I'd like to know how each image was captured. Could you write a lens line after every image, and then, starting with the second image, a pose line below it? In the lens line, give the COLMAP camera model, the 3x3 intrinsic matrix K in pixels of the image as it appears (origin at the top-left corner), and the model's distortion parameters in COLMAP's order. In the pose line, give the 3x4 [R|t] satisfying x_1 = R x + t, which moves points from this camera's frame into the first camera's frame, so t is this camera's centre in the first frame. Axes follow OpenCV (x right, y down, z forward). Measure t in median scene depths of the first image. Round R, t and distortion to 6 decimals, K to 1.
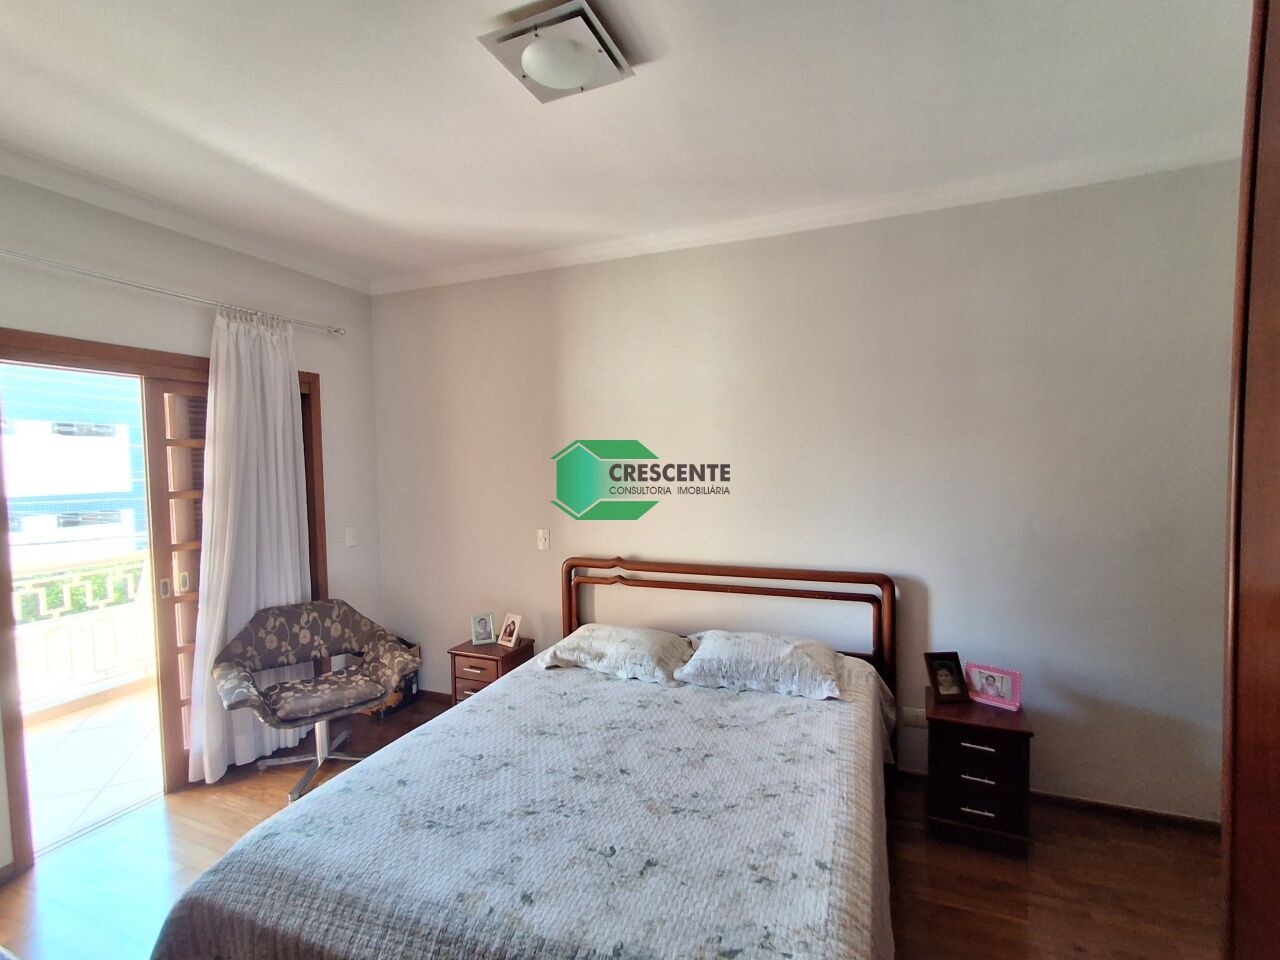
lens RADIAL K [[581.1, 0, 639.2], [0, 581.1, 485.9], [0, 0, 1]] dist [0.002777, 0.000712]
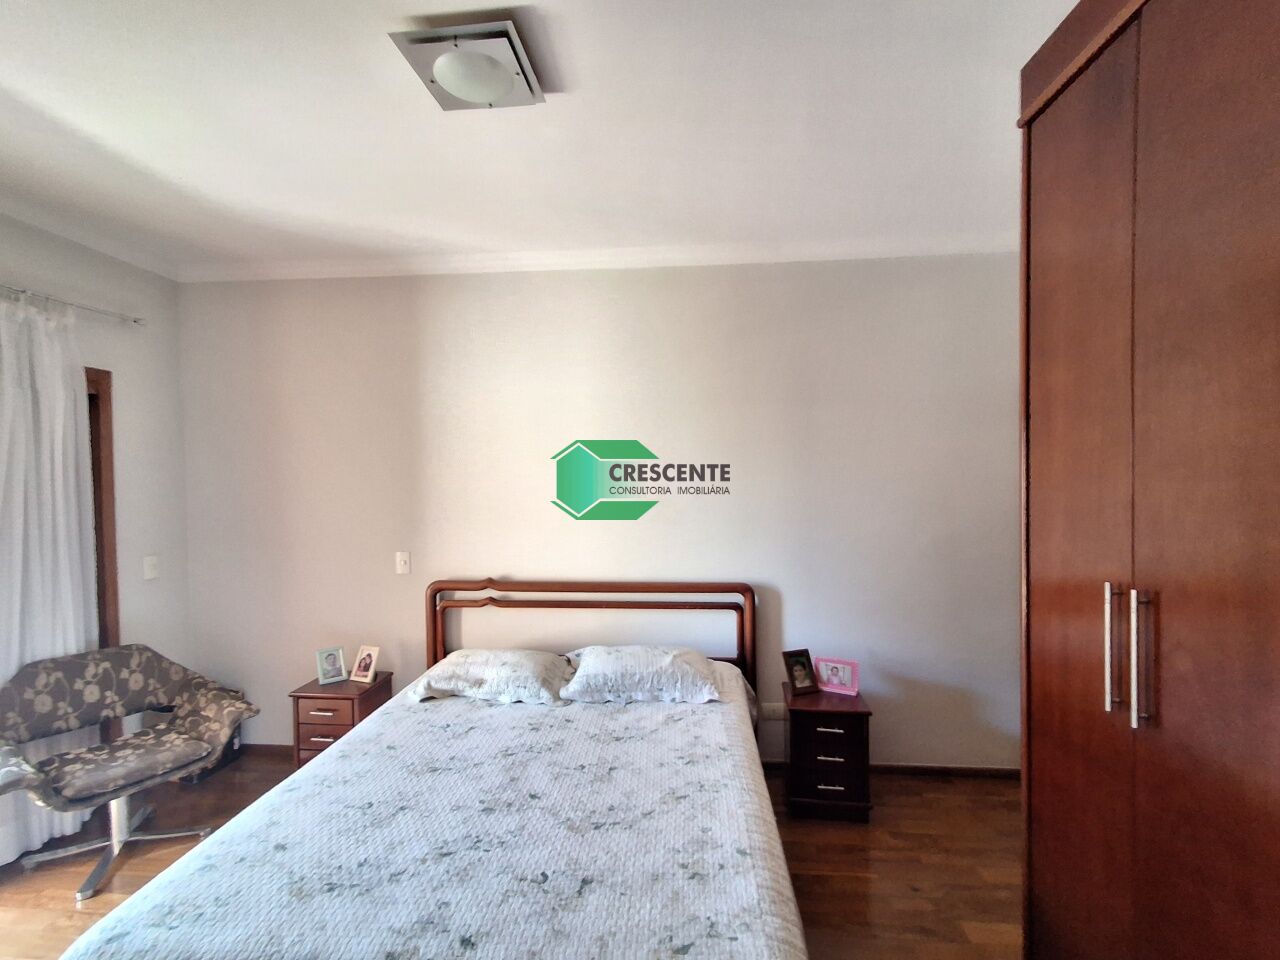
lens RADIAL K [[581.1, 0, 636.8], [0, 581.1, 488.6], [0, 0, 1]] dist [0.002777, 0.000712]
pose [[0.957855, 0.002104, 0.287243, -0.103026], [0.005303, 0.999673, -0.025004, -0.002268], [-0.287202, 0.025473, 0.957531, -0.002898]]
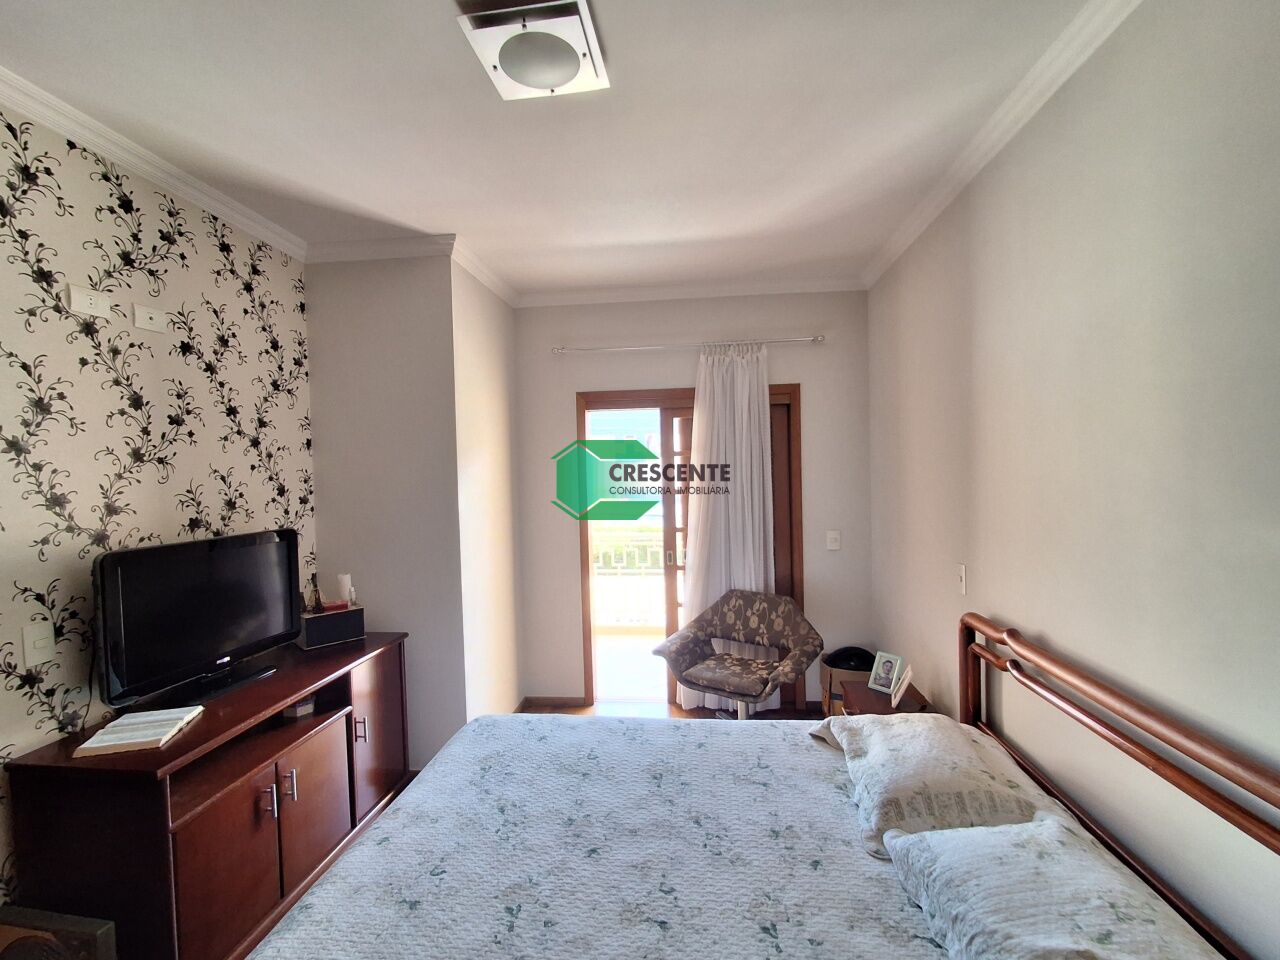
lens RADIAL K [[581.1, 0, 636.9], [0, 581.1, 490.4], [0, 0, 1]] dist [0.002777, 0.000712]
pose [[0.263573, 0.044757, -0.963600, 0.555335], [-0.026128, 0.998888, 0.039250, -0.043526], [0.964285, 0.014832, 0.264450, 0.600191]]
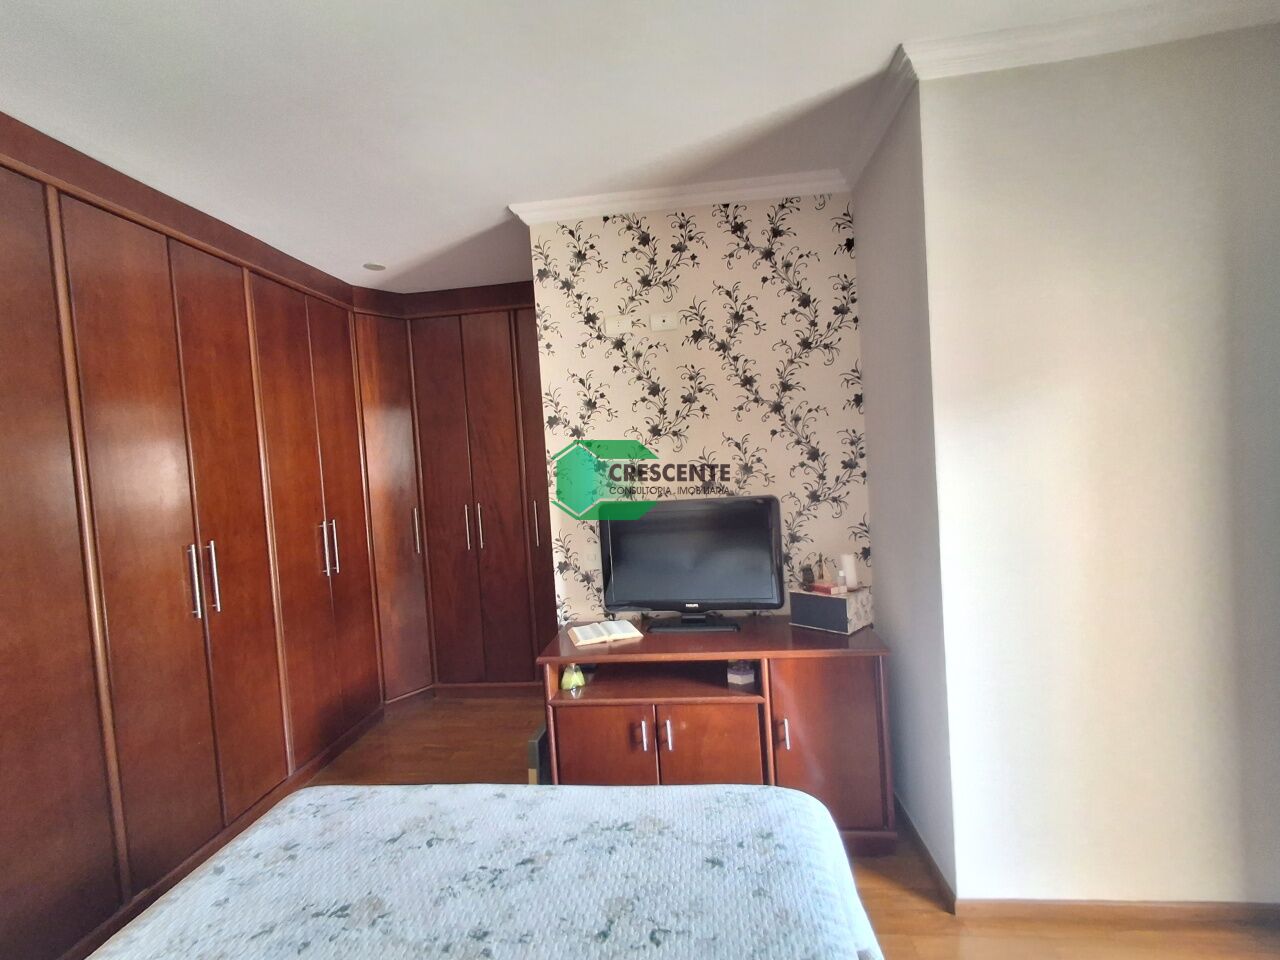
lens RADIAL K [[581.1, 0, 643.4], [0, 581.1, 483.5], [0, 0, 1]] dist [0.002777, 0.000712]
pose [[-0.959241, 0.084694, -0.269598, -0.105460], [0.062844, 0.994075, 0.088685, -0.042235], [0.275511, 0.068128, -0.958881, 1.168089]]
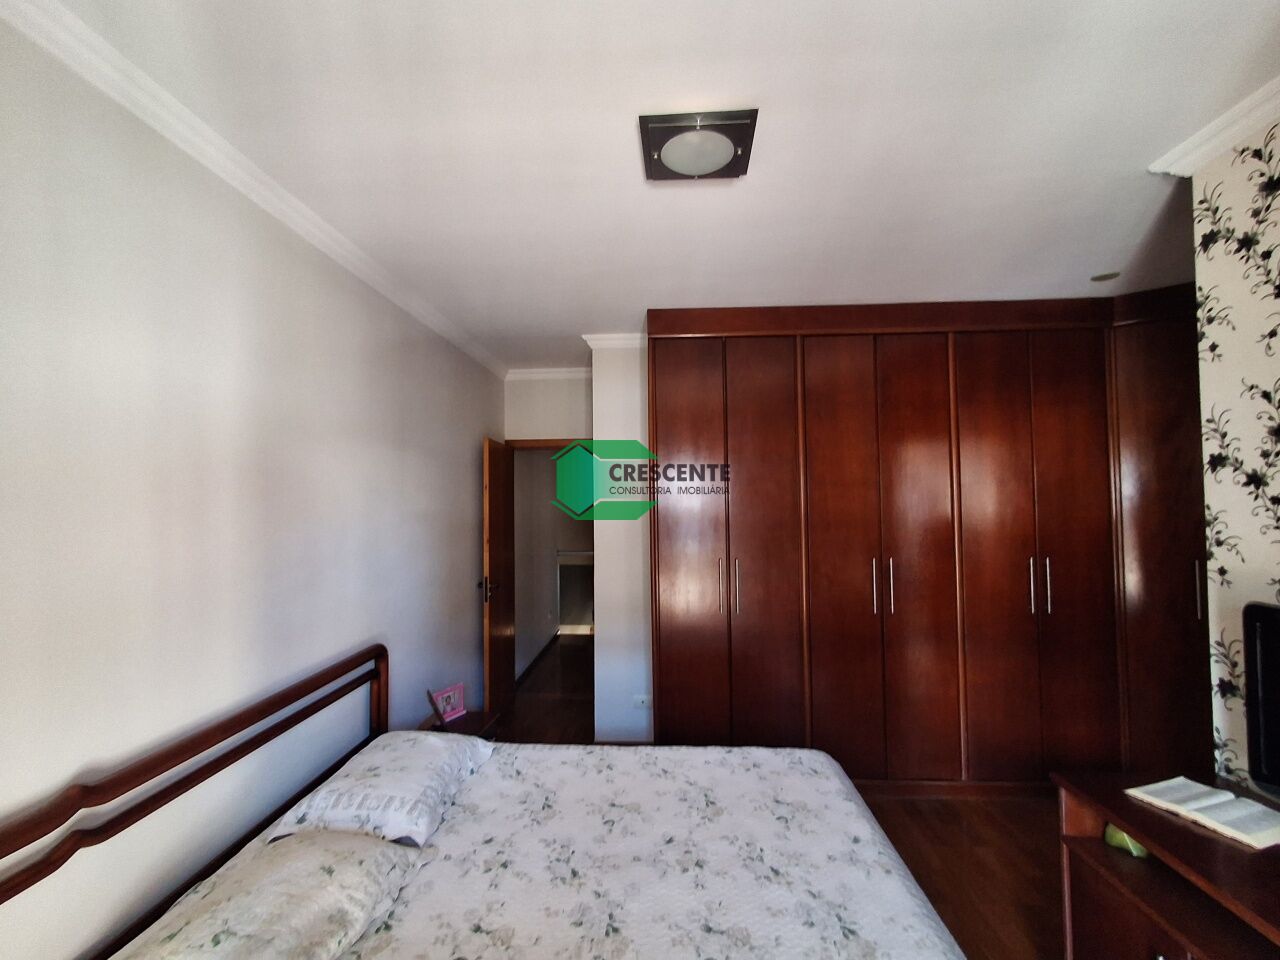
lens RADIAL K [[581.1, 0, 643.4], [0, 581.1, 497.1], [0, 0, 1]] dist [0.002777, 0.000712]
pose [[-0.321774, 0.023170, 0.946533, -0.693413], [0.056884, 0.998368, -0.005101, -0.065242], [-0.945106, 0.052201, -0.322566, 0.959198]]
